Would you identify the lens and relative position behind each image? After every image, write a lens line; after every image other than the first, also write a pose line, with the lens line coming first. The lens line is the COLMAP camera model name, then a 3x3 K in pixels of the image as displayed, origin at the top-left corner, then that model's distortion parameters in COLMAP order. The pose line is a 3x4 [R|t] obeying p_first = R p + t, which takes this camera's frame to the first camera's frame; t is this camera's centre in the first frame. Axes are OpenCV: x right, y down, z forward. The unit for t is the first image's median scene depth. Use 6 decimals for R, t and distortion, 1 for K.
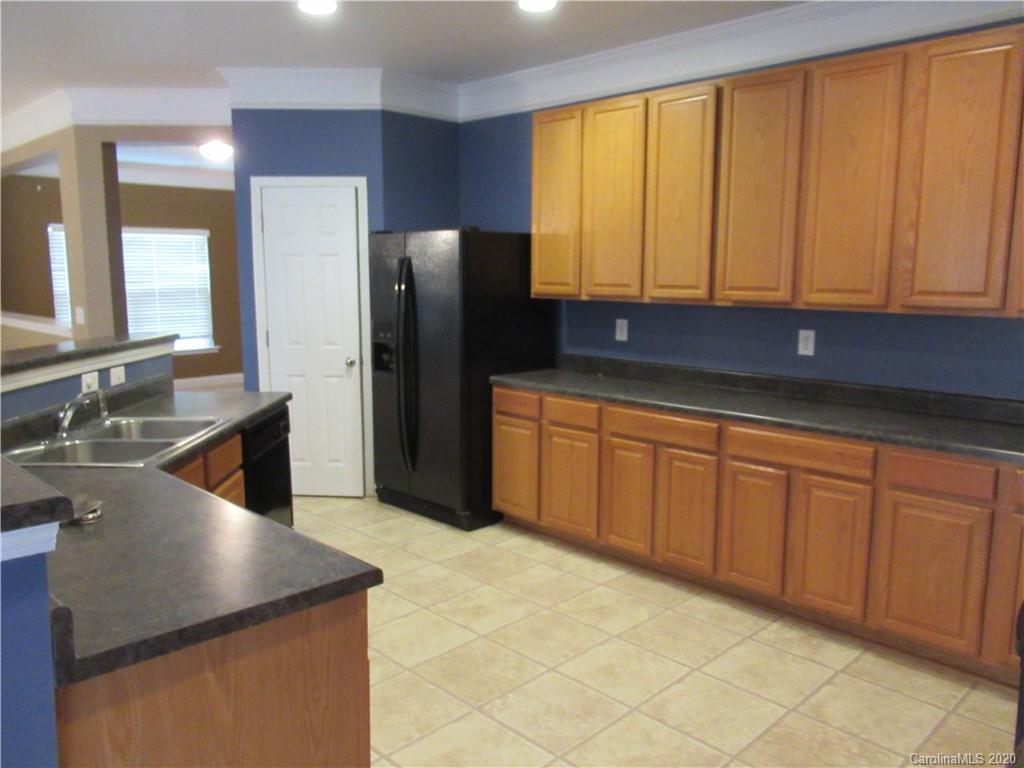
lens RADIAL K [[799.4, 0, 508.3], [0, 799.4, 383.6], [0, 0, 1]] dist [-0.010784, 0.007681]
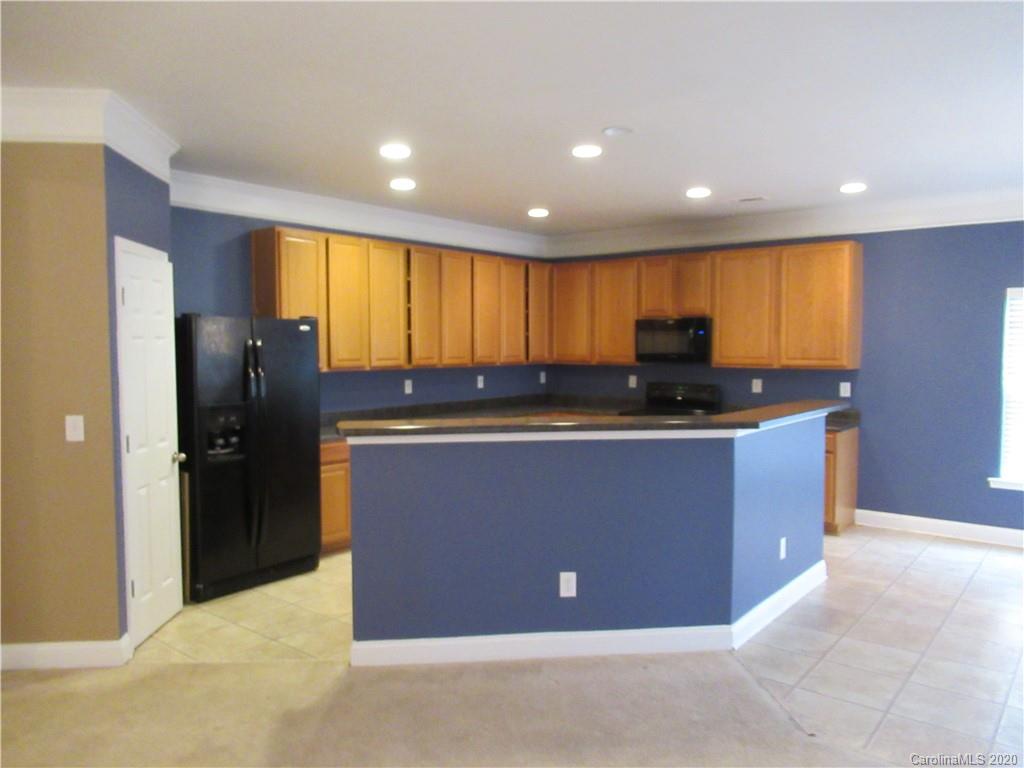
lens RADIAL K [[769.6, 0, 513.2], [0, 769.6, 385.8], [0, 0, 1]] dist [0.013731, -0.008565]
pose [[-0.112203, -0.062389, 0.991725, -1.404730], [0.139736, 0.987119, 0.077909, -0.155913], [-0.983811, 0.147321, -0.102040, 0.926379]]
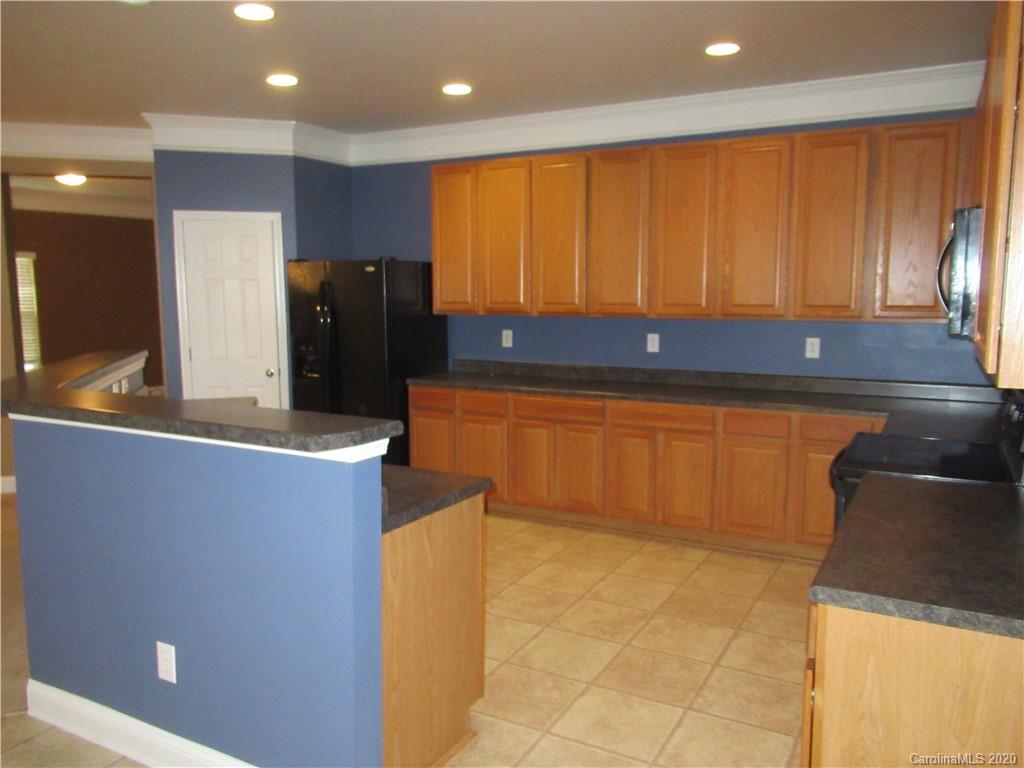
lens RADIAL K [[799.4, 0, 512.4], [0, 799.4, 382.3], [0, 0, 1]] dist [-0.010784, 0.007681]
pose [[0.960056, -0.041735, 0.276679, -0.228923], [0.047931, 0.998728, -0.015666, 0.025425], [-0.275673, 0.028302, 0.960835, -0.240555]]
